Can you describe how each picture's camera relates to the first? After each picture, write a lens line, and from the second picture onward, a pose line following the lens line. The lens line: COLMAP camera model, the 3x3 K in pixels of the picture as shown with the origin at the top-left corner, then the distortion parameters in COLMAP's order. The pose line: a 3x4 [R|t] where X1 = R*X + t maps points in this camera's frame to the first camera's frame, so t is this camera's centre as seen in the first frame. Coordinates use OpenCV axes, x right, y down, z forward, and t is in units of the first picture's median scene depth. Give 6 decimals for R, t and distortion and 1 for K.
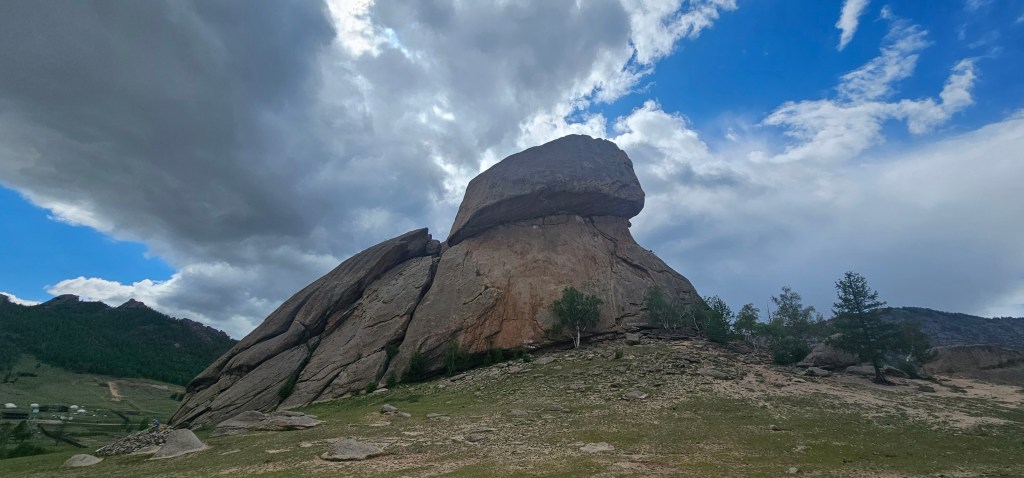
lens RADIAL K [[420.8, 0, 518.0], [0, 420.8, 247.7], [0, 0, 1]] dist [0.001628, -0.000289]
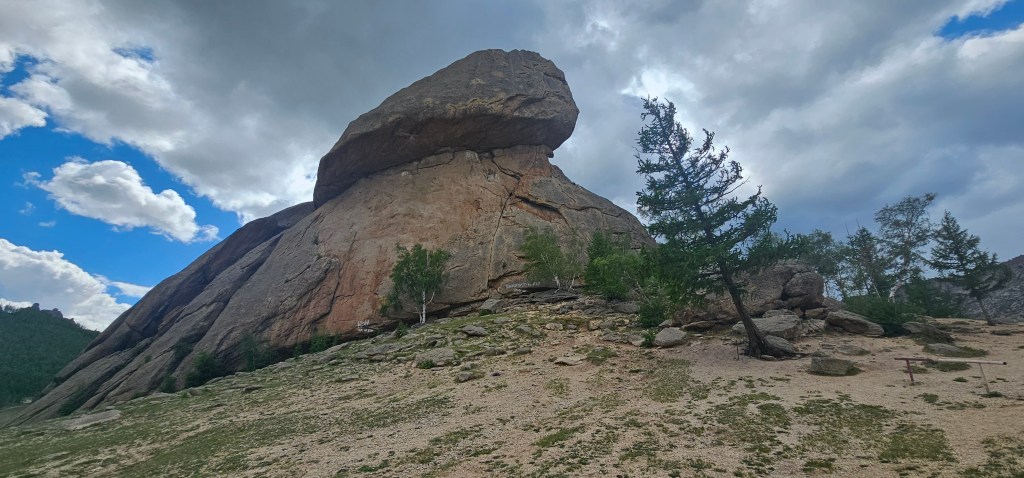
lens RADIAL K [[420.8, 0, 511.3], [0, 420.8, 247.7], [0, 0, 1]] dist [0.001628, -0.000289]
pose [[0.968532, -0.121633, -0.217142, 0.419108], [0.128480, 0.991555, 0.017645, 0.106014], [0.213162, -0.044988, 0.975980, 0.327613]]
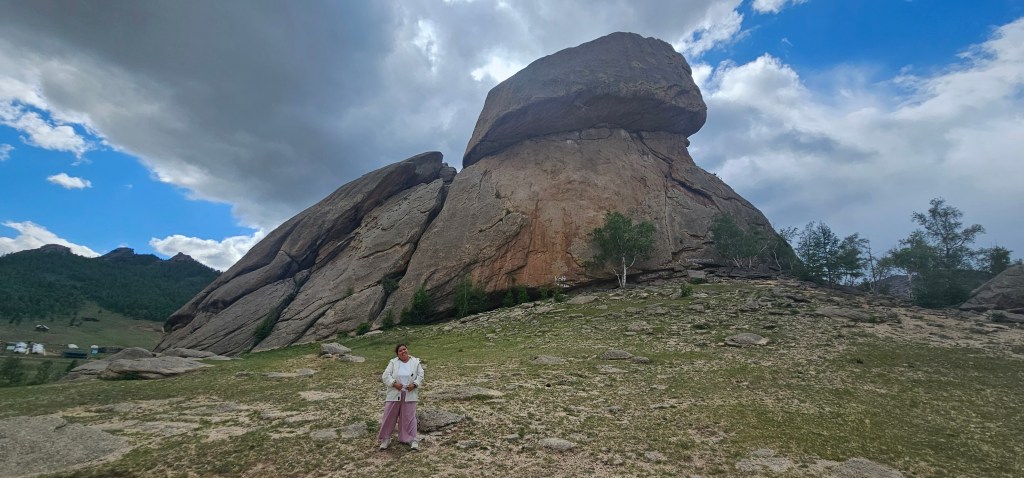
lens RADIAL K [[420.8, 0, 516.9], [0, 420.8, 247.5], [0, 0, 1]] dist [0.001628, -0.000289]
pose [[0.997587, 0.009100, -0.068823, -0.003013], [-0.002281, 0.995133, 0.098515, 0.080782], [0.069384, -0.098120, 0.992753, 0.197580]]
